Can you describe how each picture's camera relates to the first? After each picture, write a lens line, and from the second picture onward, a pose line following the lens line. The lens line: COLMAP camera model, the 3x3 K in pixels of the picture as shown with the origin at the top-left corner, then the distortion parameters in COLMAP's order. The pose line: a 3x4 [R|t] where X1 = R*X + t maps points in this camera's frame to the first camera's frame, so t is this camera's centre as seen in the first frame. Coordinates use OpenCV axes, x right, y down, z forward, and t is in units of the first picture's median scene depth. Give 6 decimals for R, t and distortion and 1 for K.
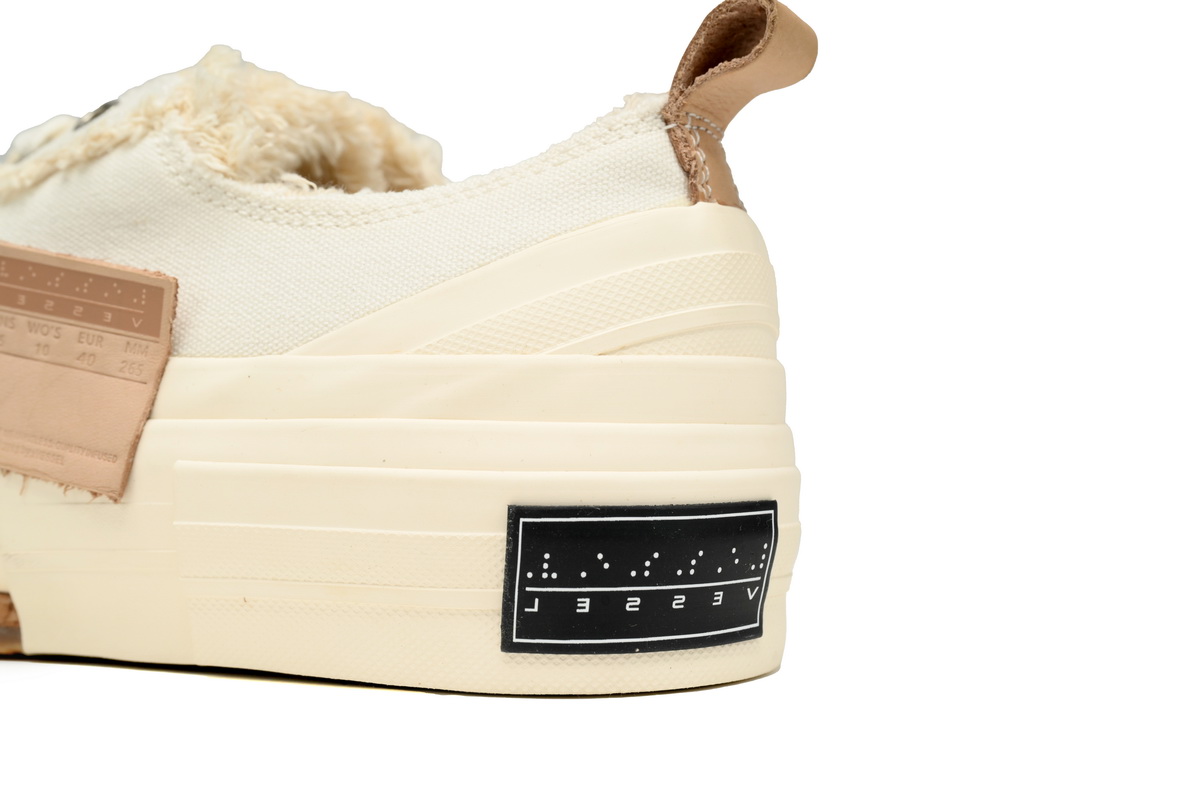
lens RADIAL K [[2098.1, 0, 601.2], [0, 2098.1, 396.9], [0, 0, 1]] dist [0.049208, 0.000000]
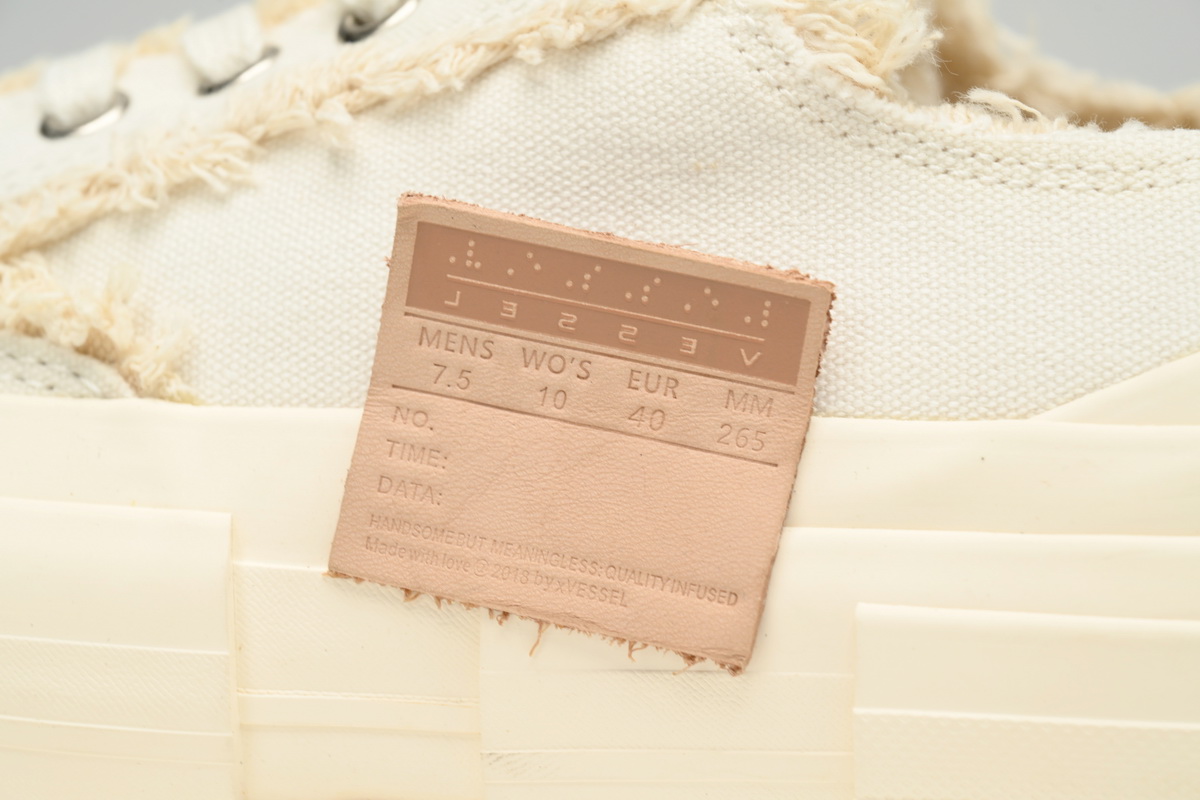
lens RADIAL K [[3557.5, 0, 599.5], [0, 3557.5, 400.7], [0, 0, 1]] dist [0.059182, 0.000000]
pose [[0.975040, -0.021650, 0.220973, -0.473544], [-0.002862, 0.993927, 0.110006, -0.129792], [-0.222012, -0.107893, 0.969056, 0.066015]]
